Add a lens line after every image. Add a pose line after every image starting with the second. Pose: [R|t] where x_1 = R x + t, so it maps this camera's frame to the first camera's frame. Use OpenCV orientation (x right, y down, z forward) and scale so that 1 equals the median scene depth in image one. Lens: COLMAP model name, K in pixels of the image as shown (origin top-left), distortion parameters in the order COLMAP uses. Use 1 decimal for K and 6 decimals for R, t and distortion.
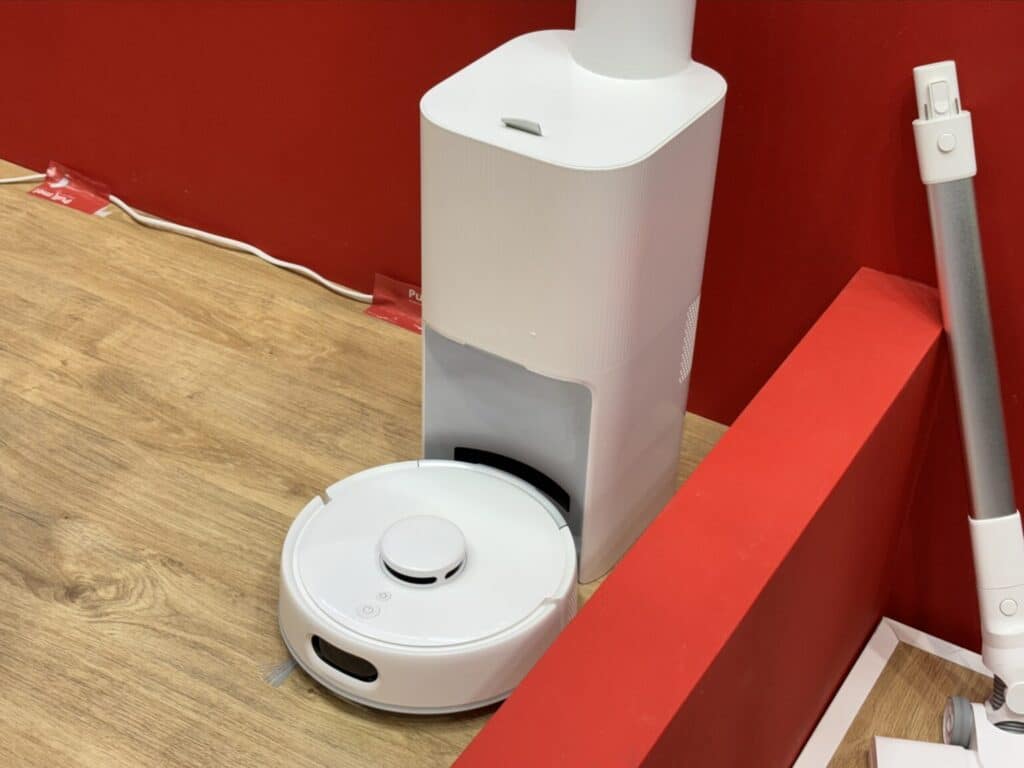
lens RADIAL K [[1572.4, 0, 512.0], [0, 1572.4, 384.0], [0, 0, 1]] dist [0.260041, -1.058447]
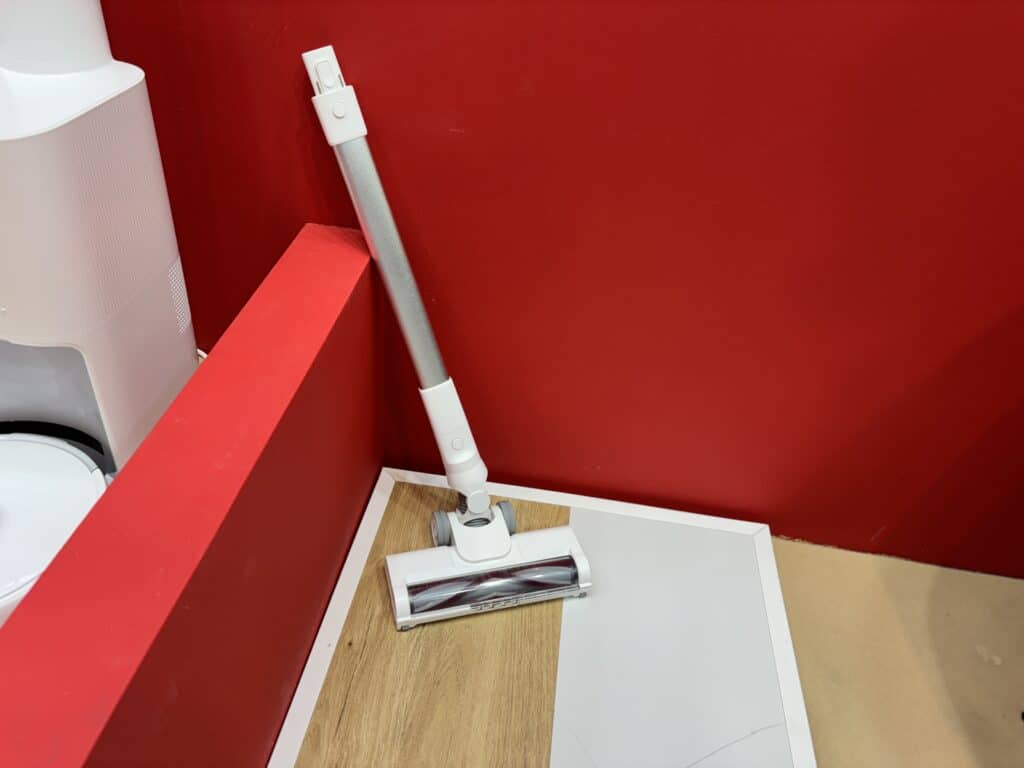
lens RADIAL K [[817.5, 0, 512.0], [0, 817.5, 384.0], [0, 0, 1]] dist [0.003292, 0.000979]
pose [[0.913924, -0.209163, 0.347841, 0.109712], [0.189519, 0.977745, 0.089989, 0.029334], [-0.358922, -0.016320, 0.933225, 0.291405]]
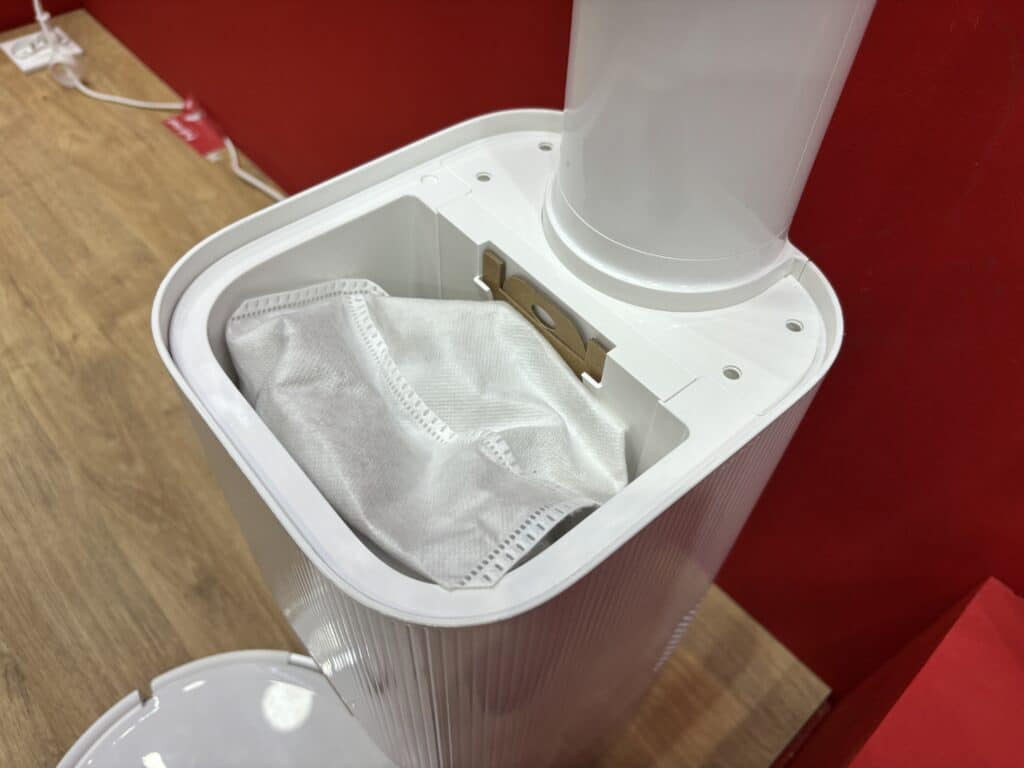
lens RADIAL K [[817.5, 0, 512.0], [0, 817.5, 384.0], [0, 0, 1]] dist [0.003292, 0.000979]
pose [[0.957438, 0.230629, -0.173560, 0.077920], [-0.179398, 0.946534, 0.268124, -0.192971], [0.226117, -0.225576, 0.947621, 0.666669]]
